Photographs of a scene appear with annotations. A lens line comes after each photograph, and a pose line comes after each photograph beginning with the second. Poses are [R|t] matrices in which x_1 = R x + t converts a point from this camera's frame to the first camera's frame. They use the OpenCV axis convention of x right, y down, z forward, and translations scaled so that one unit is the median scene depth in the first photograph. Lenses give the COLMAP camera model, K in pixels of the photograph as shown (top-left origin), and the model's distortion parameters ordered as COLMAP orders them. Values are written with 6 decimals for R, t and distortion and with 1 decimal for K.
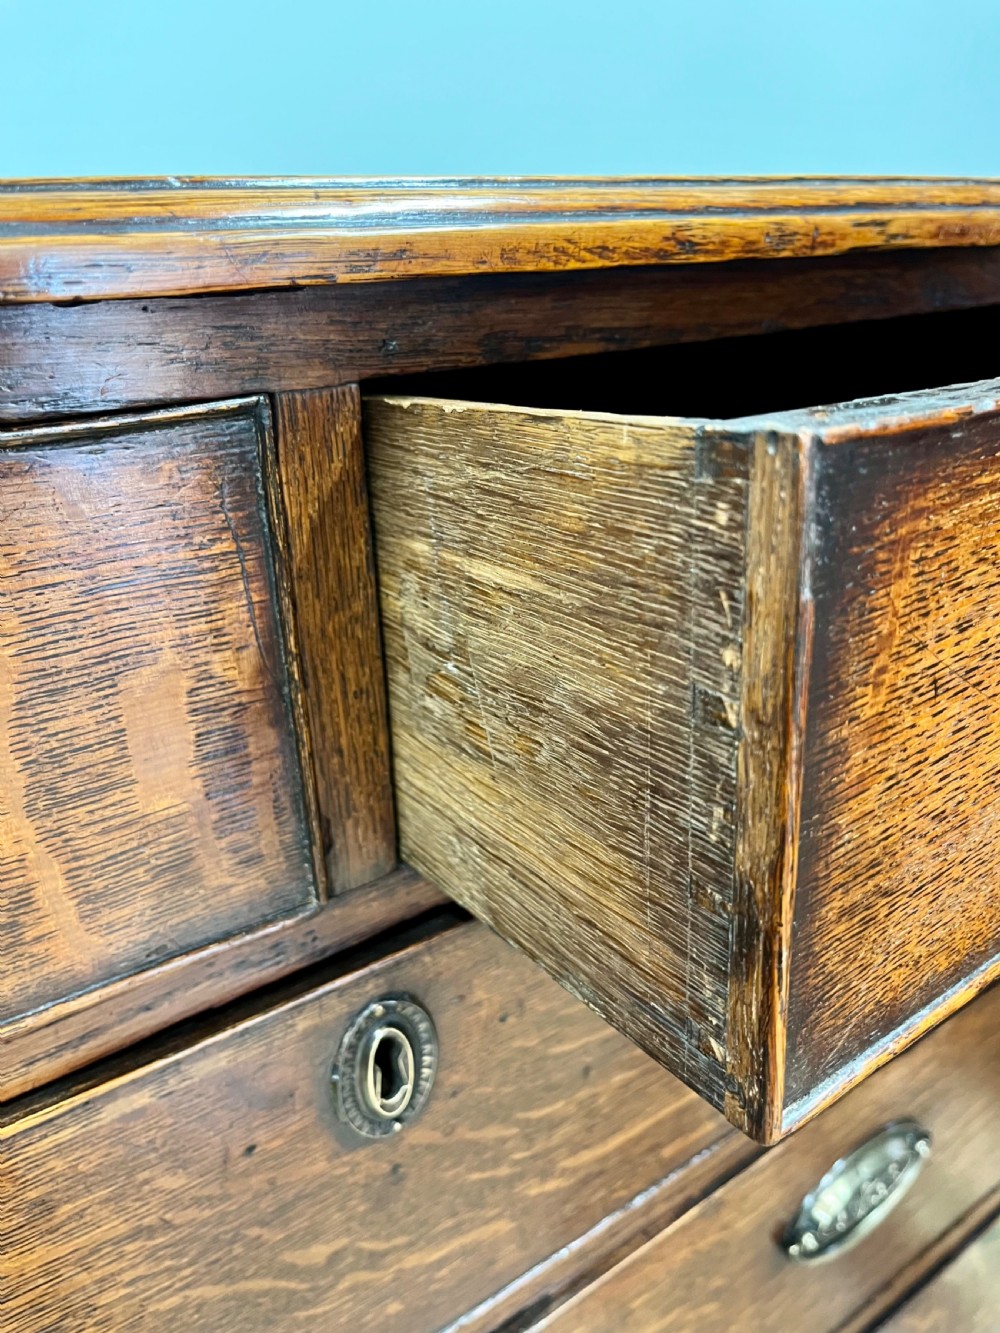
lens RADIAL K [[1010.6, 0, 490.8], [0, 1010.6, 657.1], [0, 0, 1]] dist [0.037316, -0.063566]
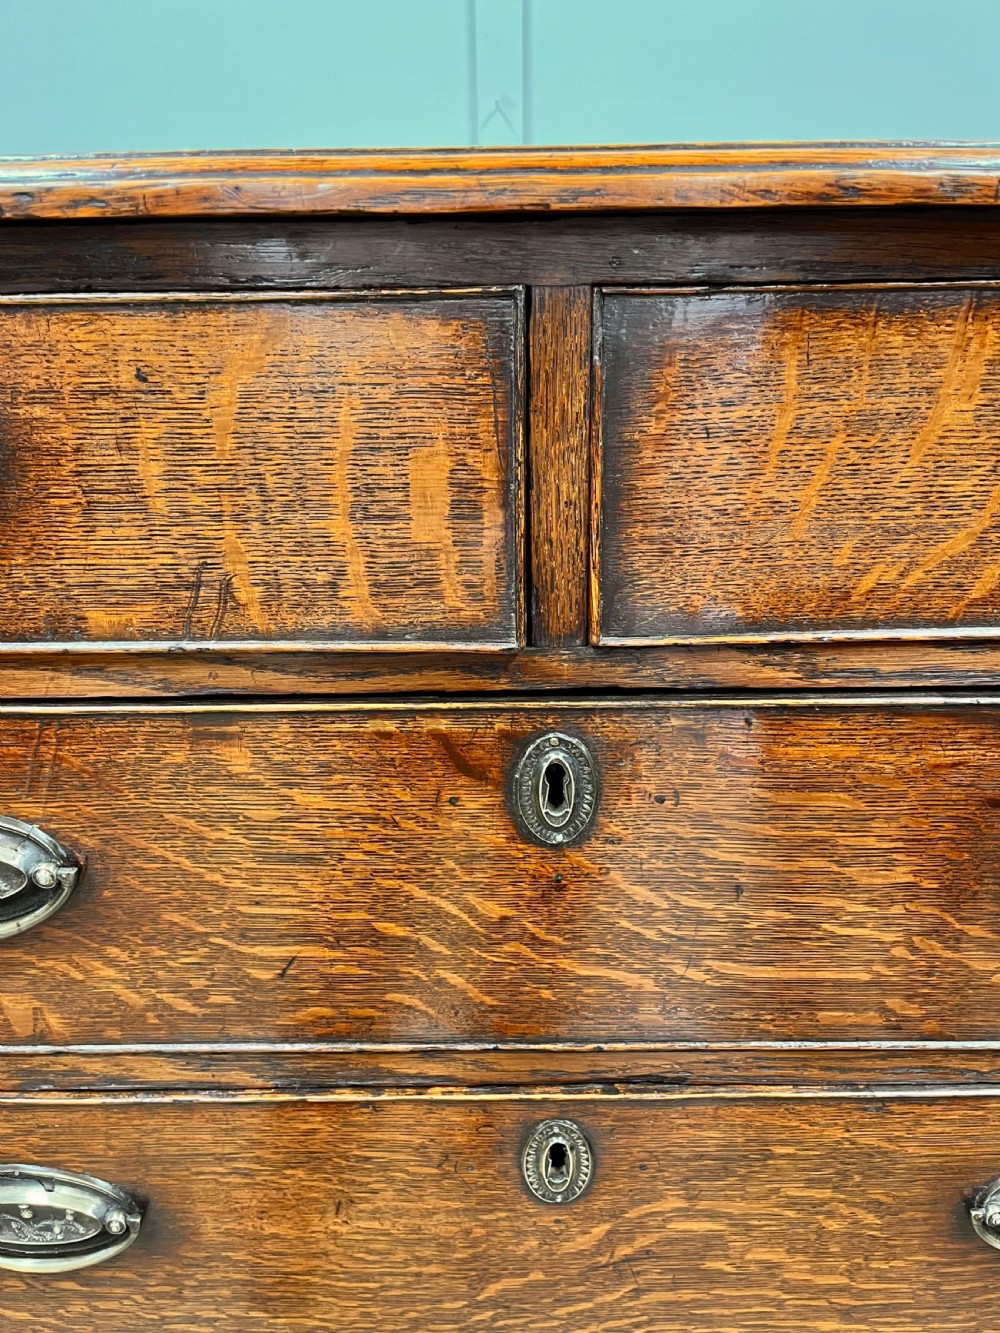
lens RADIAL K [[1010.6, 0, 504.0], [0, 1010.6, 663.3], [0, 0, 1]] dist [0.037316, -0.063566]
pose [[0.831032, 0.218960, -0.511314, 0.669124], [-0.224627, 0.973077, 0.051617, 0.232707], [0.508850, 0.071960, 0.857842, -0.322780]]
